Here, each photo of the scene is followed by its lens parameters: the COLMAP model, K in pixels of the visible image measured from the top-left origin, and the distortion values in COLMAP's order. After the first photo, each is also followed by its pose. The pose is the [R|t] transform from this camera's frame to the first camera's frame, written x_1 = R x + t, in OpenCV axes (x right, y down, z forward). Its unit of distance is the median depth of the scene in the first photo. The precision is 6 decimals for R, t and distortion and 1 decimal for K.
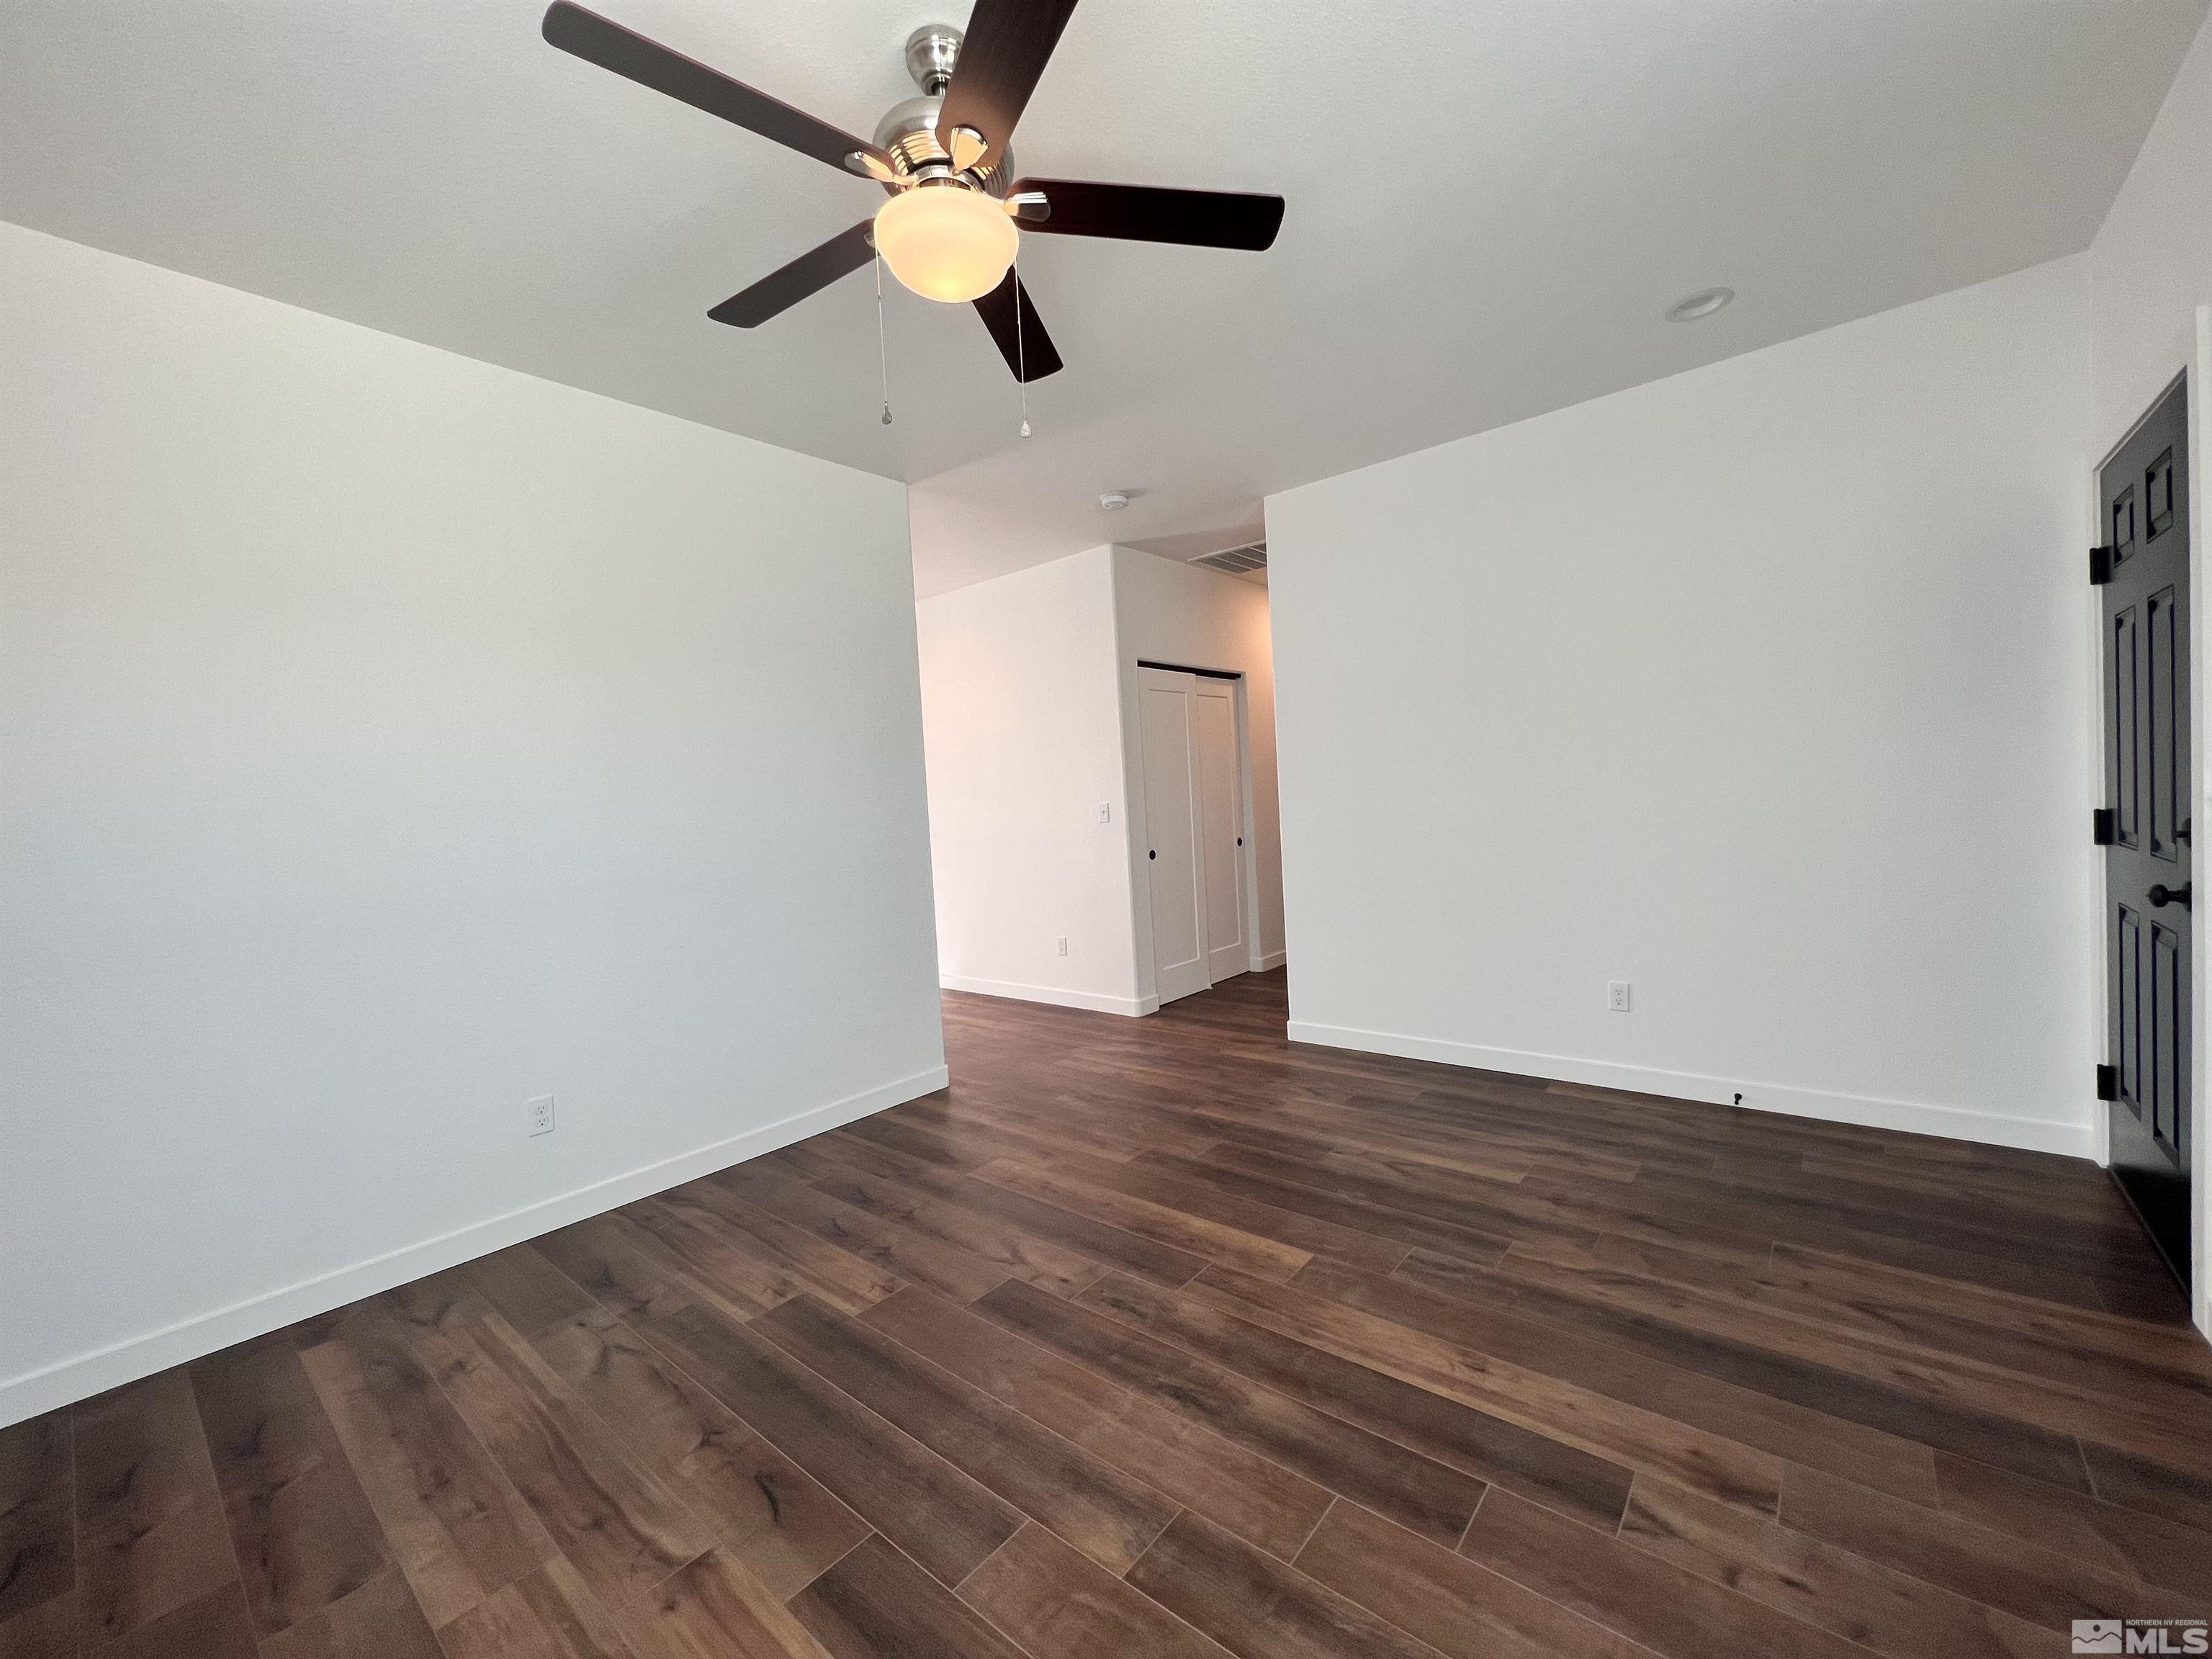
lens RADIAL K [[885.9, 0, 1094.5], [0, 885.9, 826.0], [0, 0, 1]] dist [-0.001487, 0.000100]
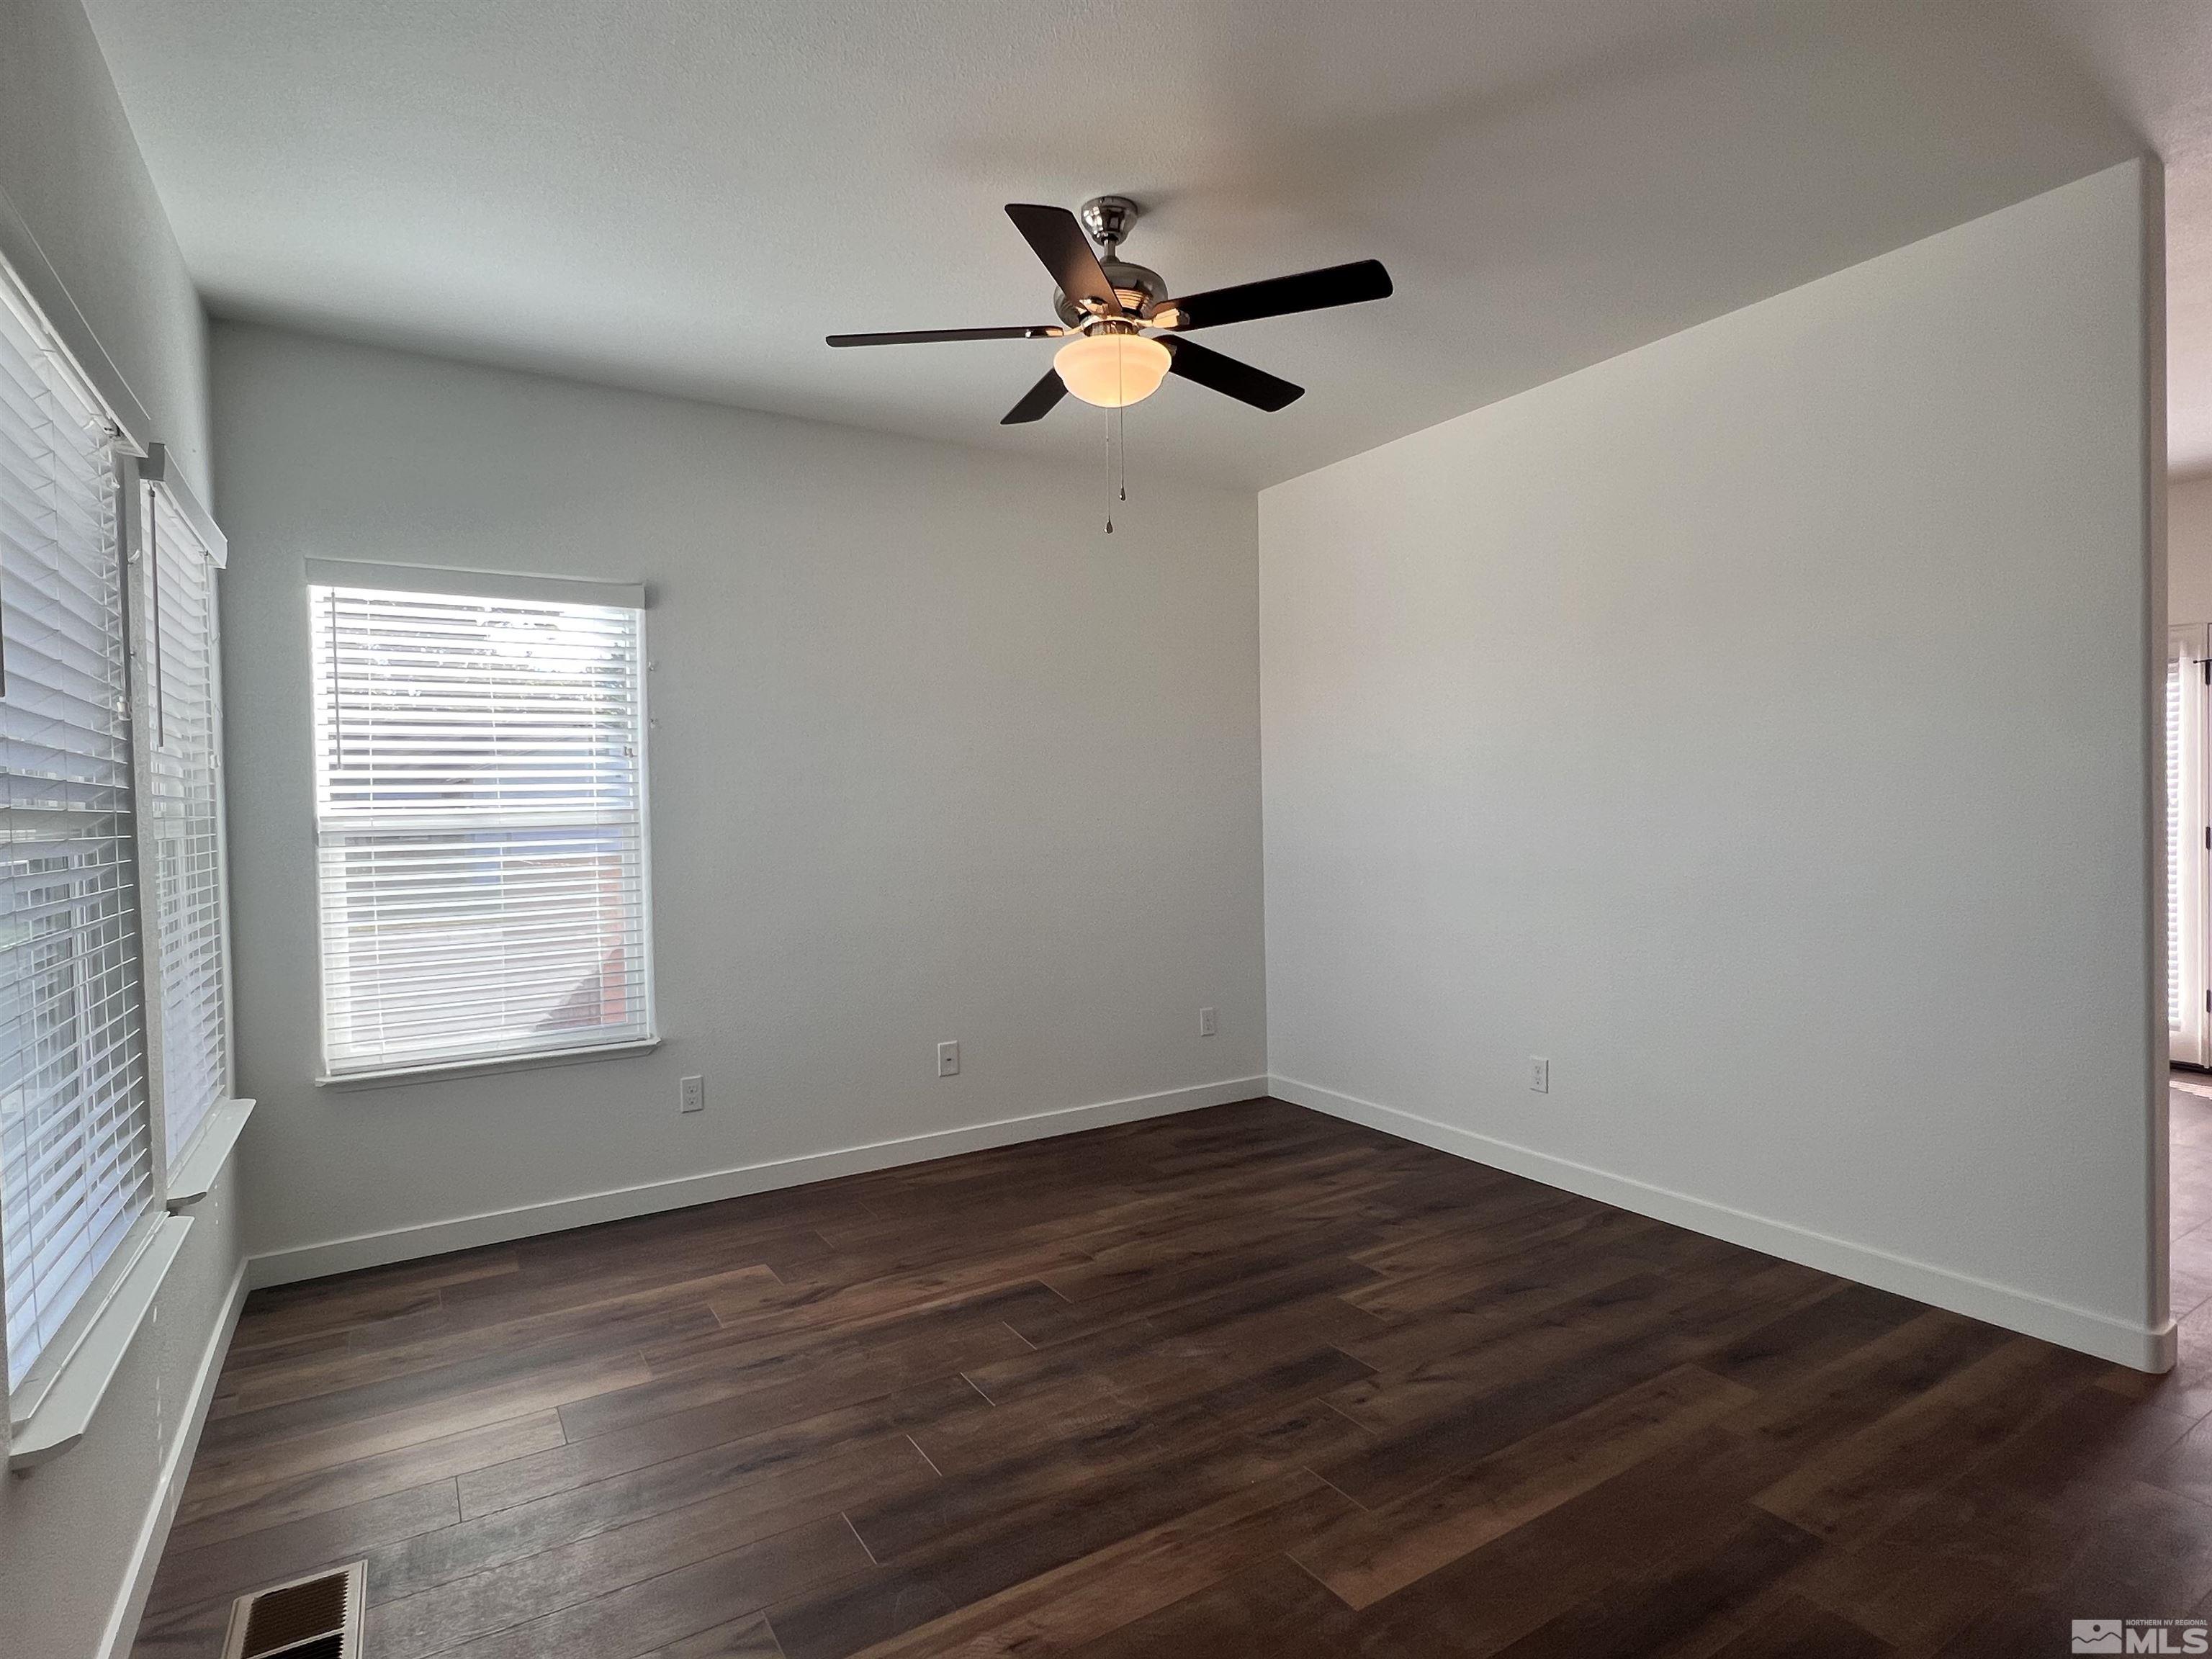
lens RADIAL K [[1147.2, 0, 1112.1], [0, 1147.2, 829.6], [0, 0, 1]] dist [0.001973, -0.000636]
pose [[-0.295905, 0.079084, -0.951938, 1.032157], [0.006086, 0.996703, 0.080911, -0.110661], [0.955198, 0.018149, -0.295411, 1.100443]]
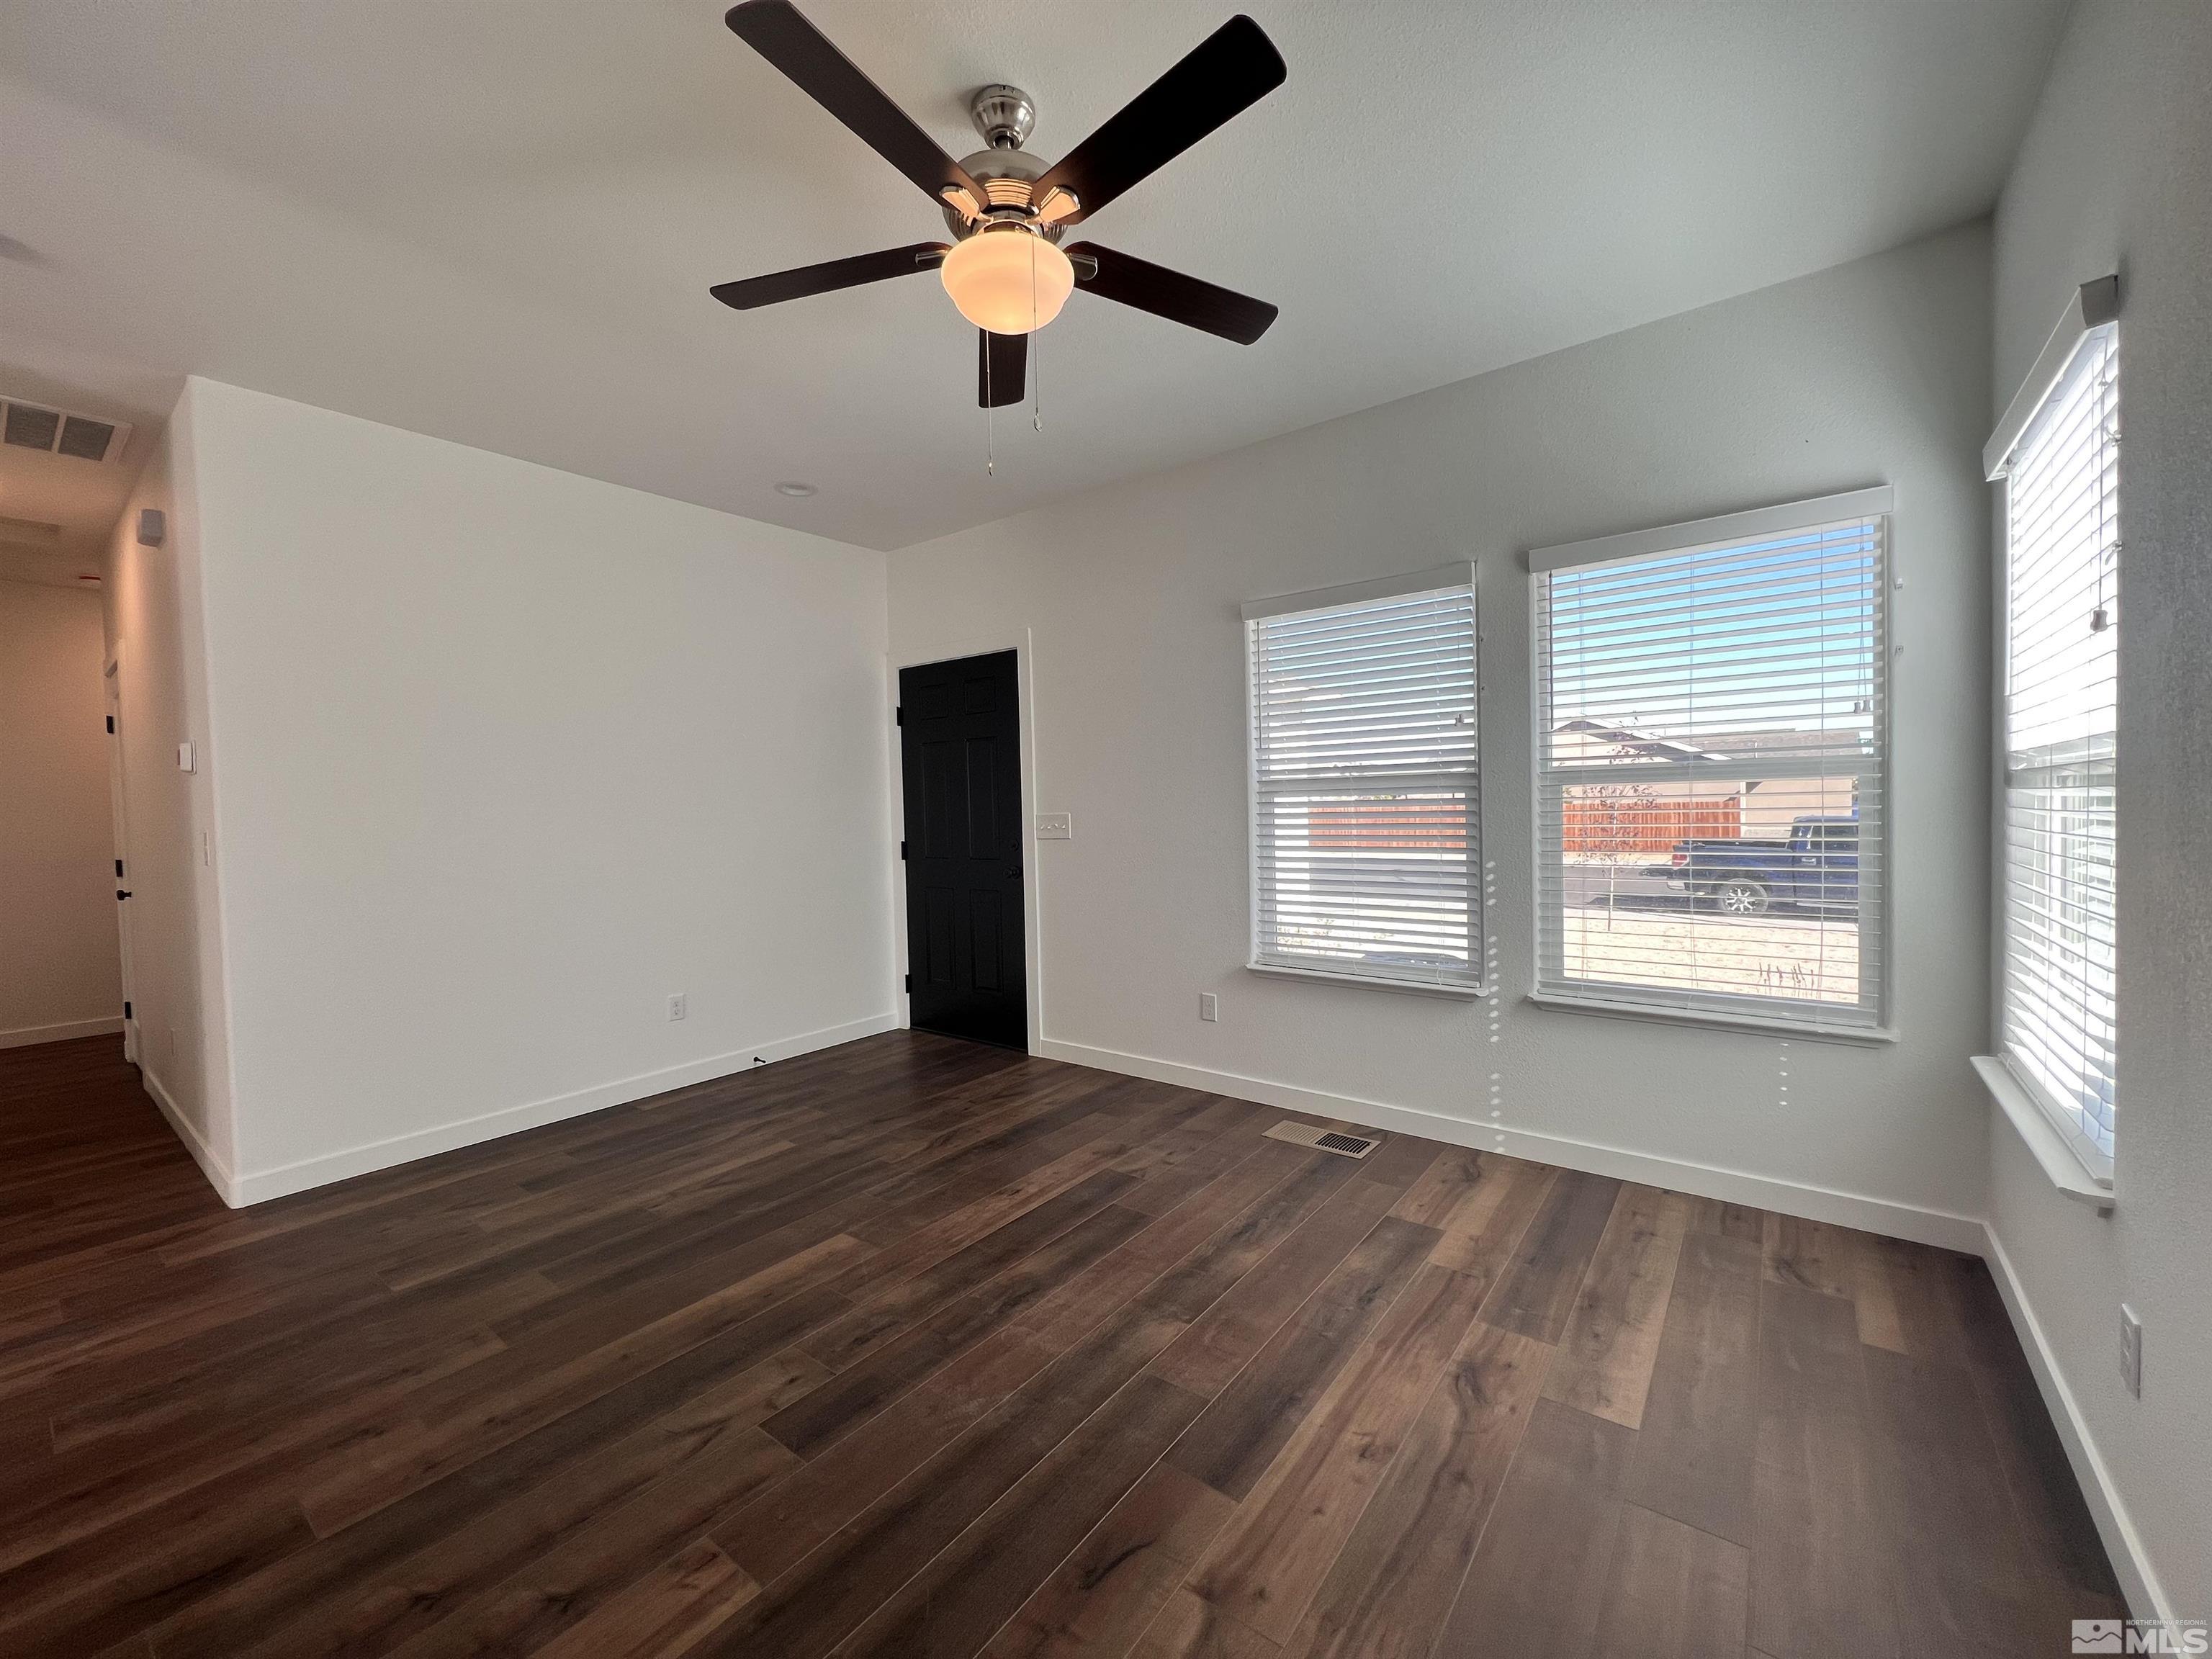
lens RADIAL K [[885.9, 0, 1108.4], [0, 885.9, 832.9], [0, 0, 1]] dist [-0.001487, 0.000100]
pose [[-0.049694, 0.022208, 0.998518, -0.912028], [0.058821, 0.998083, -0.019271, 0.028347], [-0.997031, 0.057776, -0.050905, 0.724010]]
